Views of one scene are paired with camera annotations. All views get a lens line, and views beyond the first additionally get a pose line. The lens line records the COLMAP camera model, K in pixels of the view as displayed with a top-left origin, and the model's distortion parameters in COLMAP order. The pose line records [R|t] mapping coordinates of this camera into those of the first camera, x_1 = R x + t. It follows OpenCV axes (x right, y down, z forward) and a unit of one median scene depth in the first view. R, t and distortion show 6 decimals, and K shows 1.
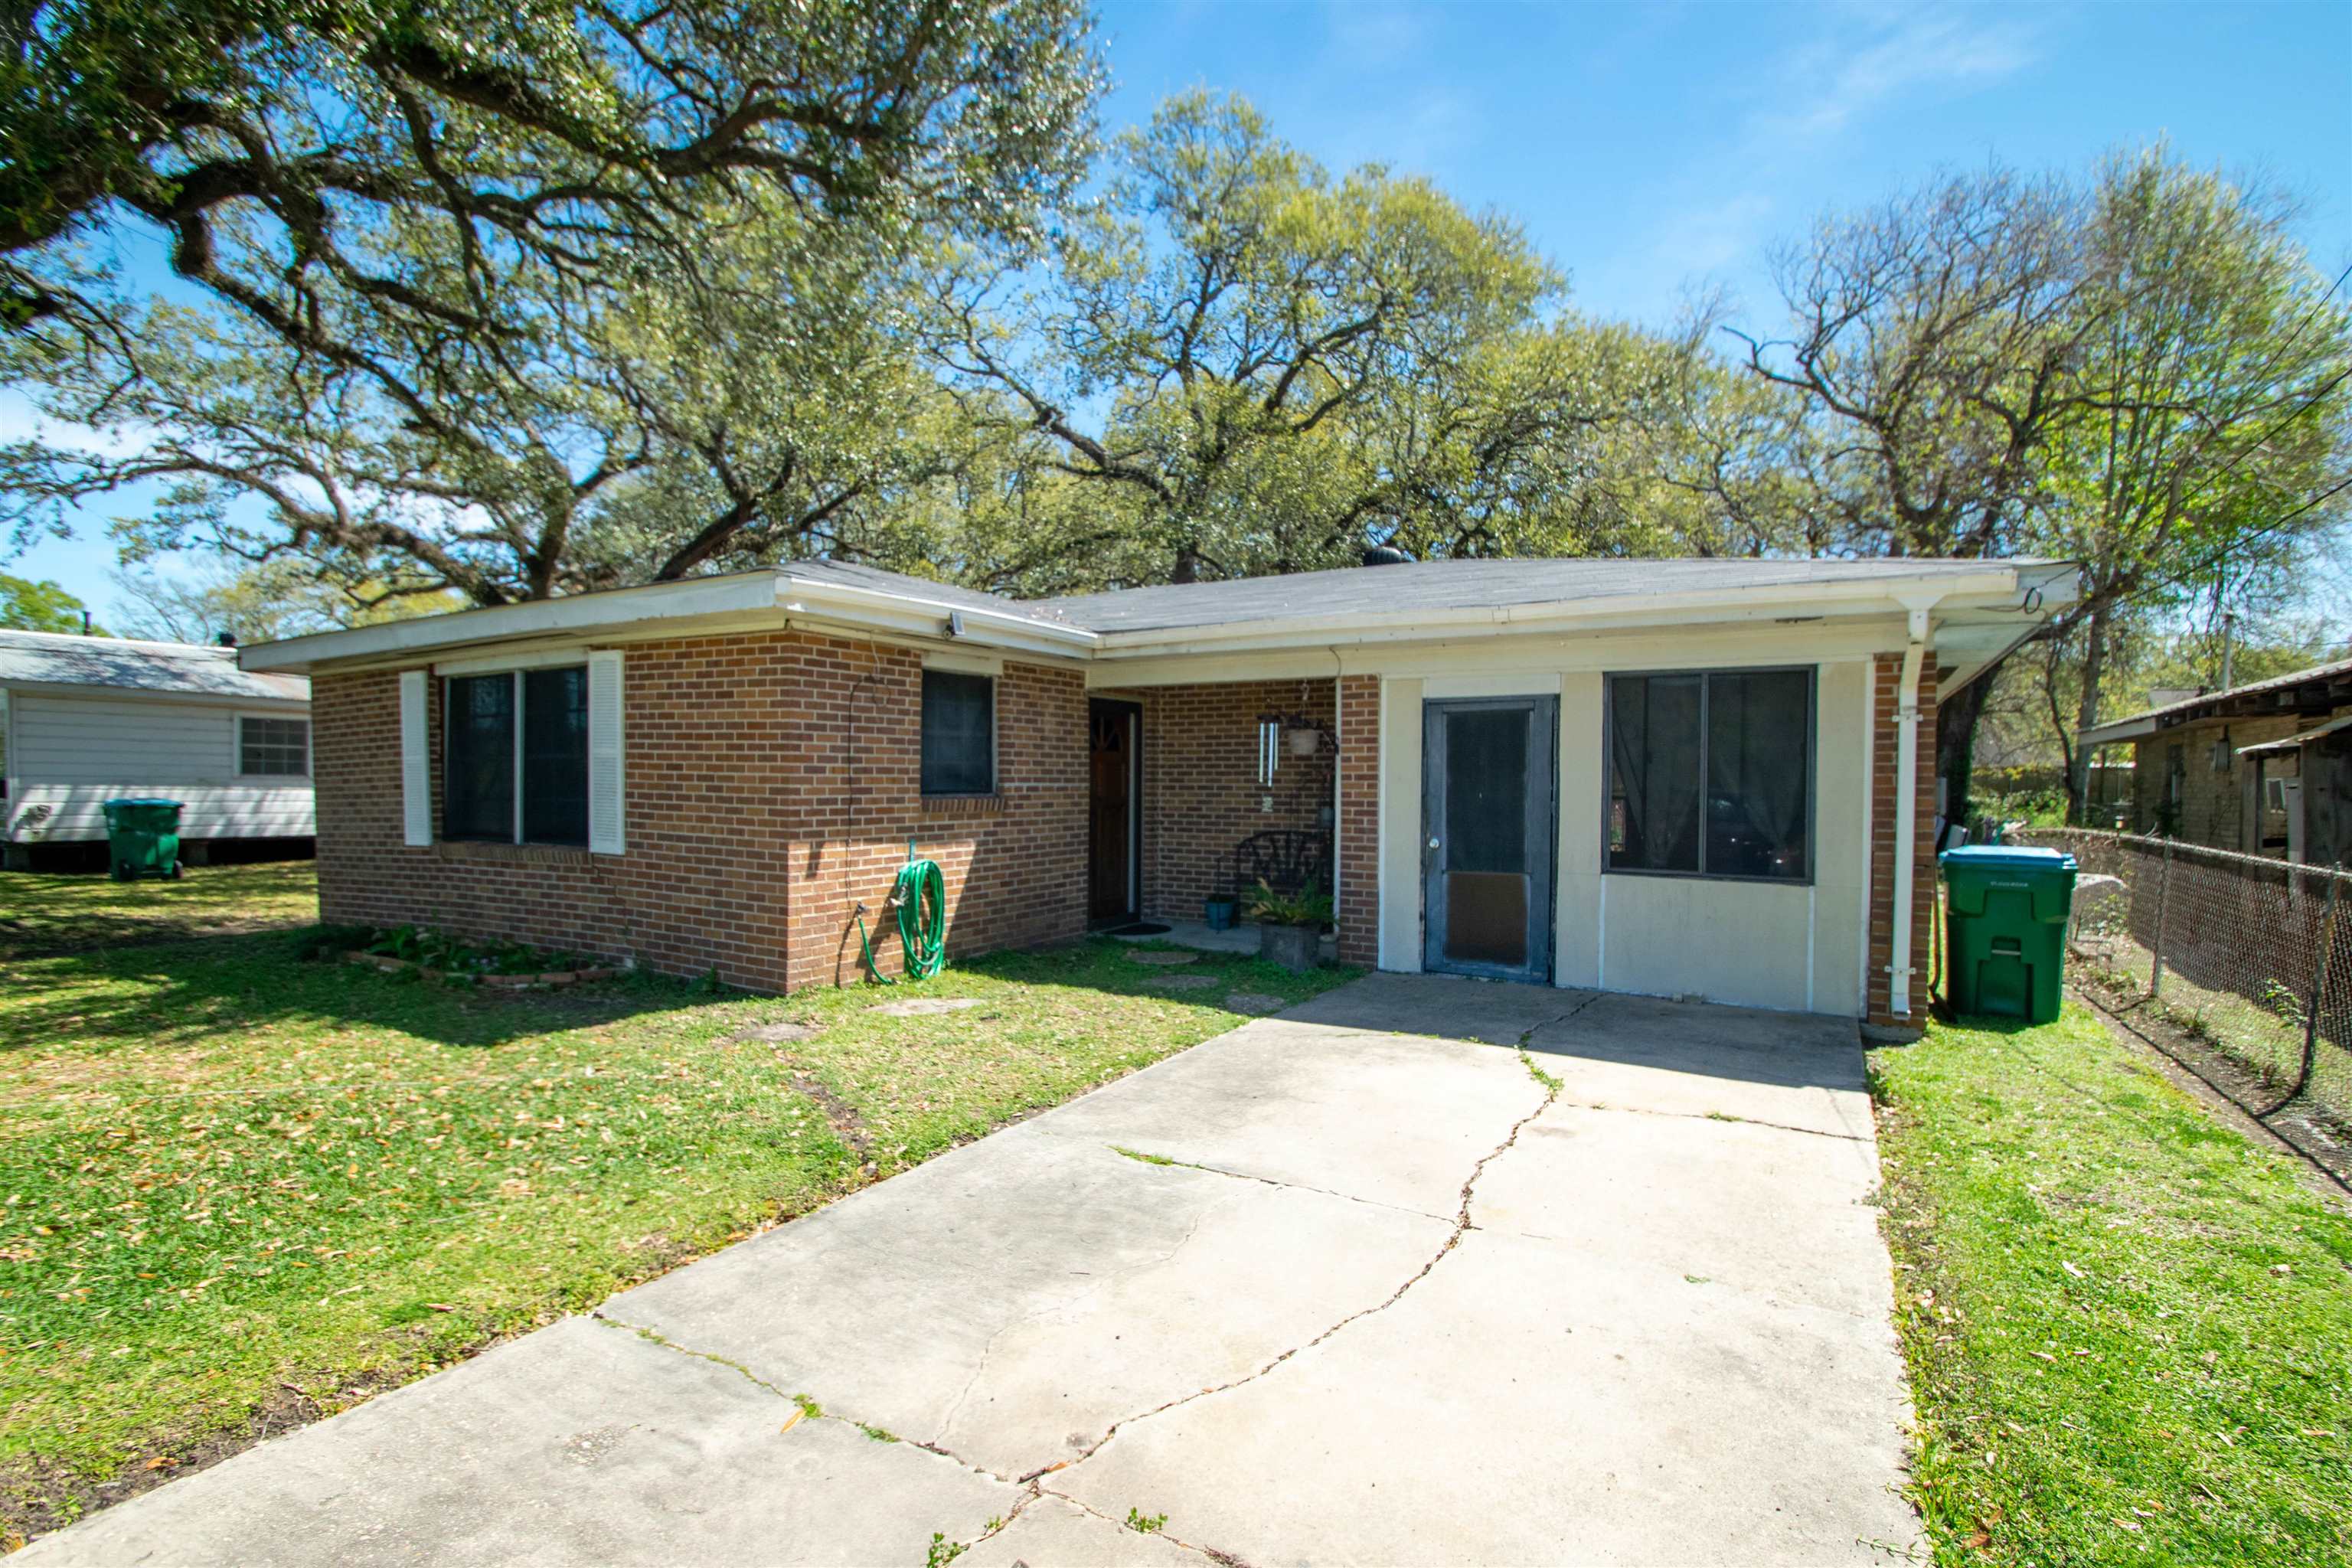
lens RADIAL K [[1114.0, 0, 1174.0], [0, 1114.0, 729.5], [0, 0, 1]] dist [-0.018420, -0.000815]
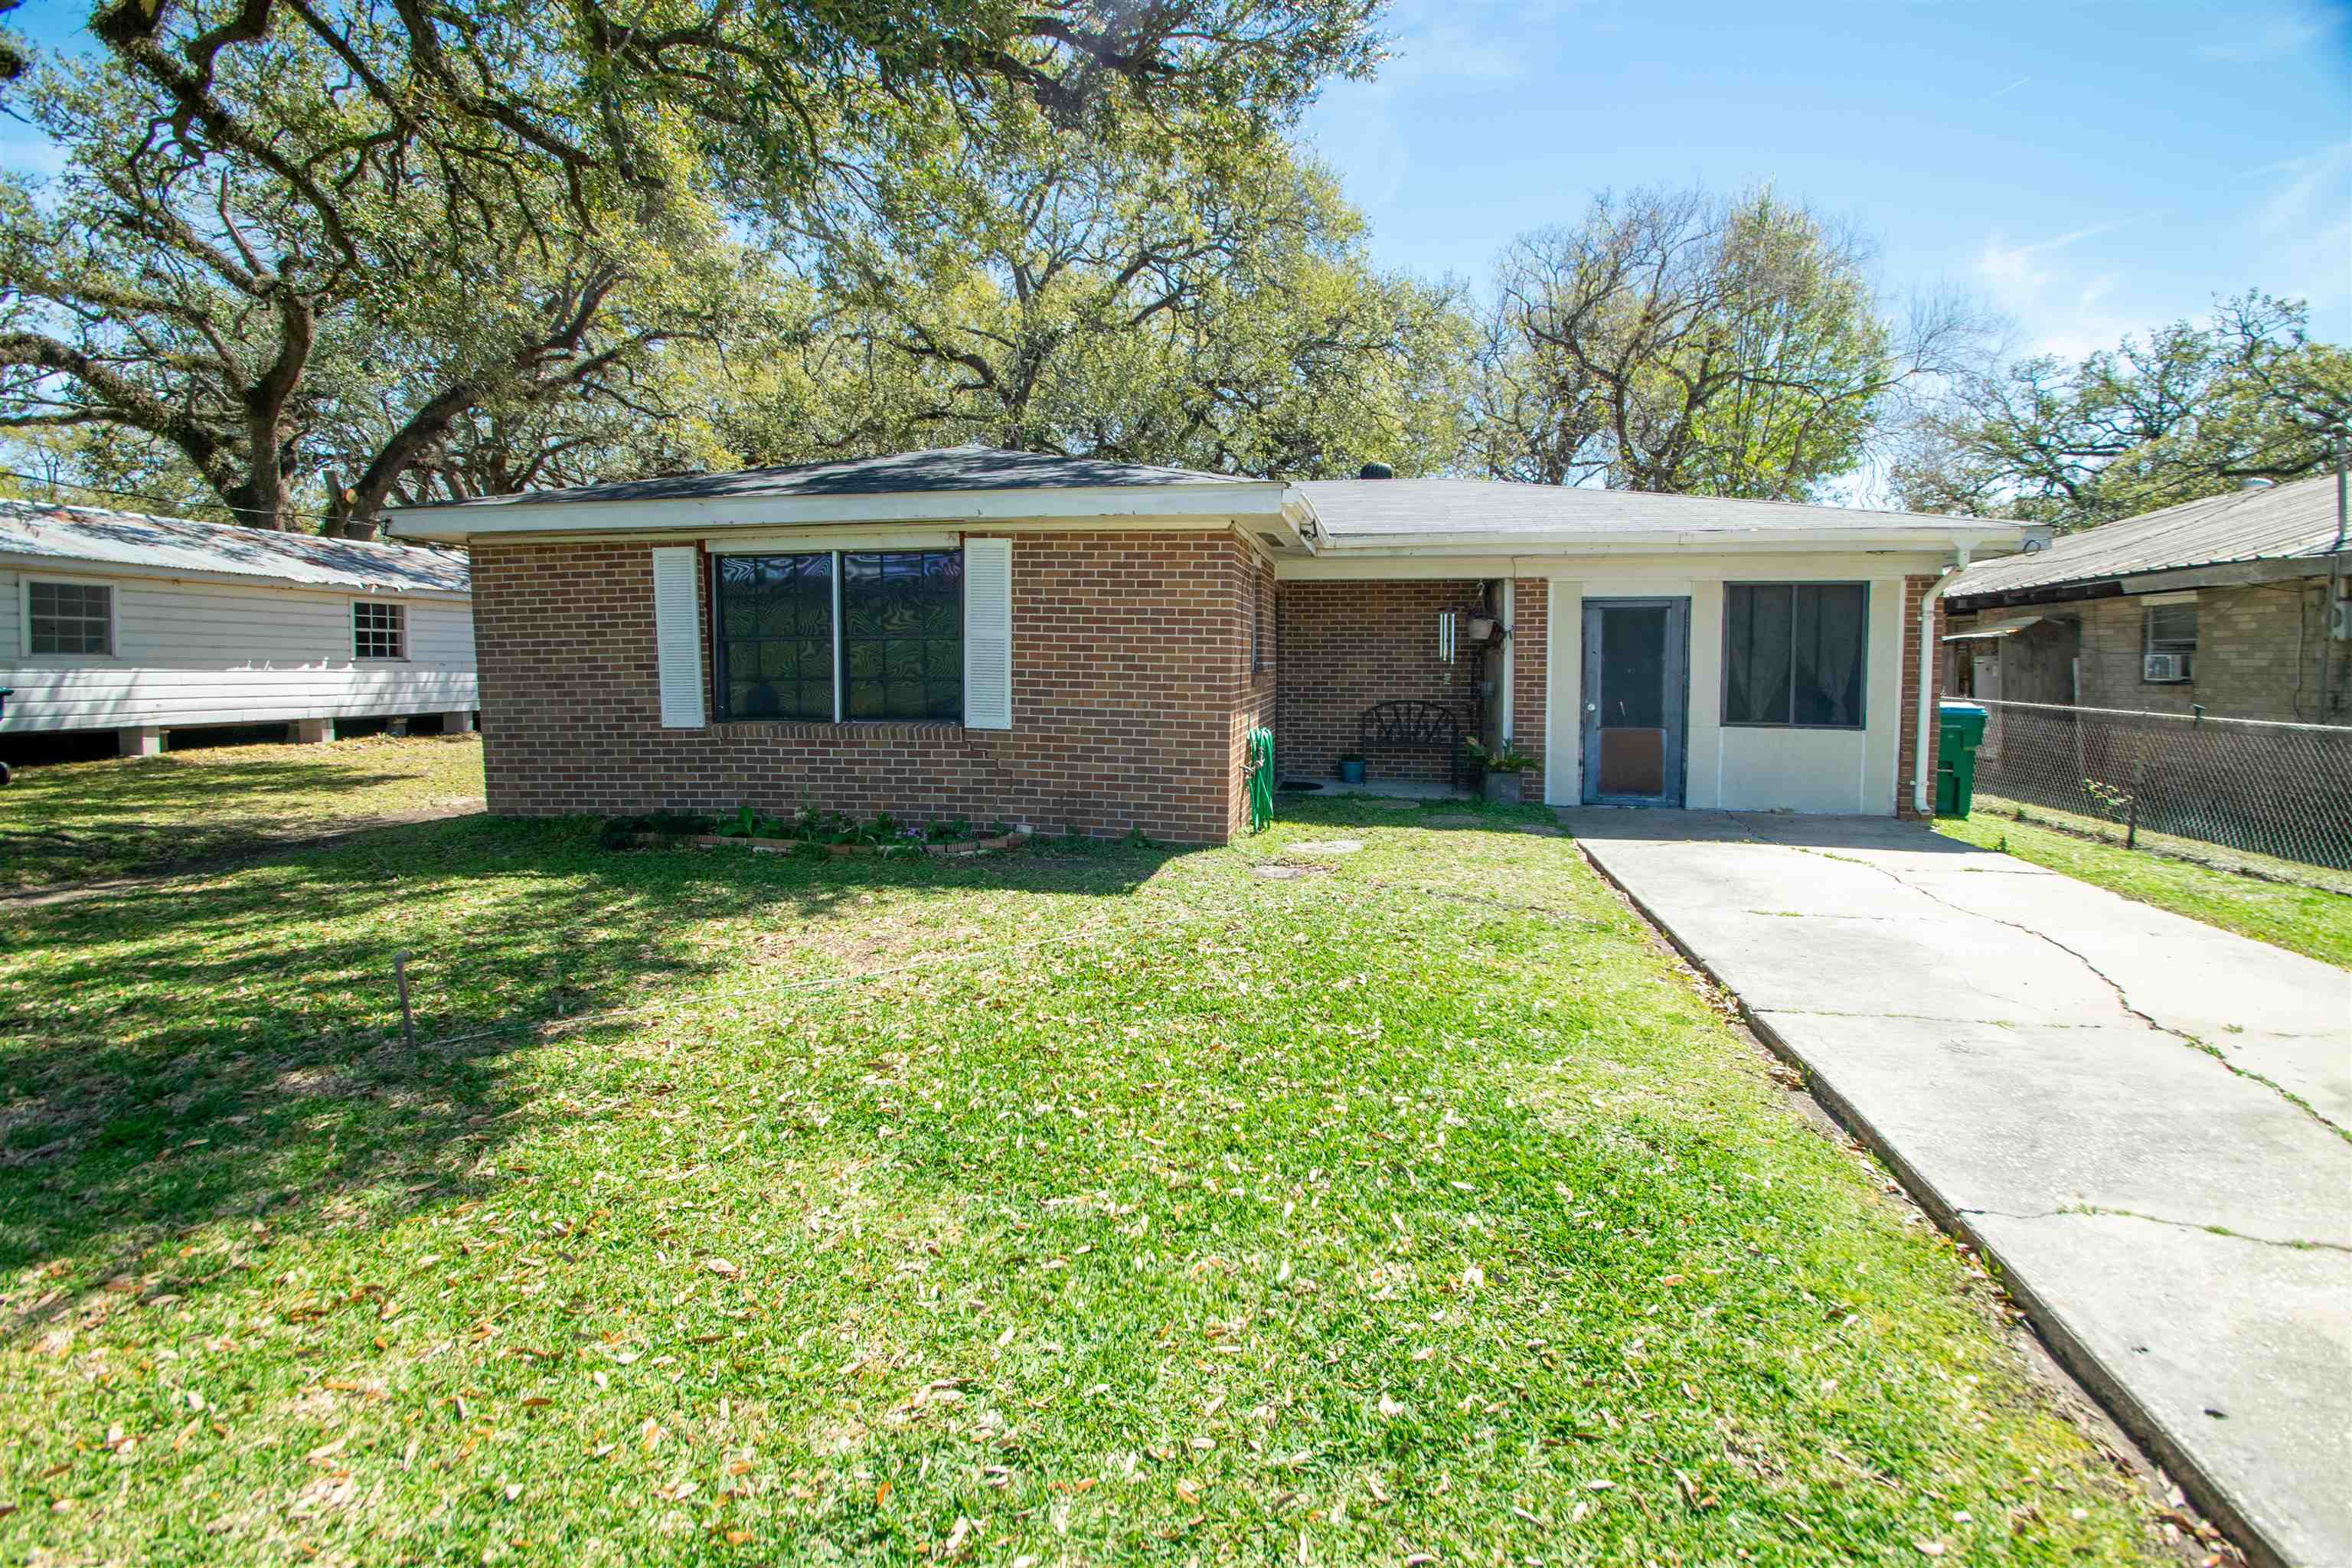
lens RADIAL K [[1101.8, 0, 1150.7], [0, 1101.8, 634.5], [0, 0, 1]] dist [-0.014868, -0.001090]
pose [[0.939629, 0.006992, 0.342124, -0.731307], [-0.015157, 0.999660, 0.021198, -0.003527], [-0.341860, -0.025103, 0.939416, -0.045230]]
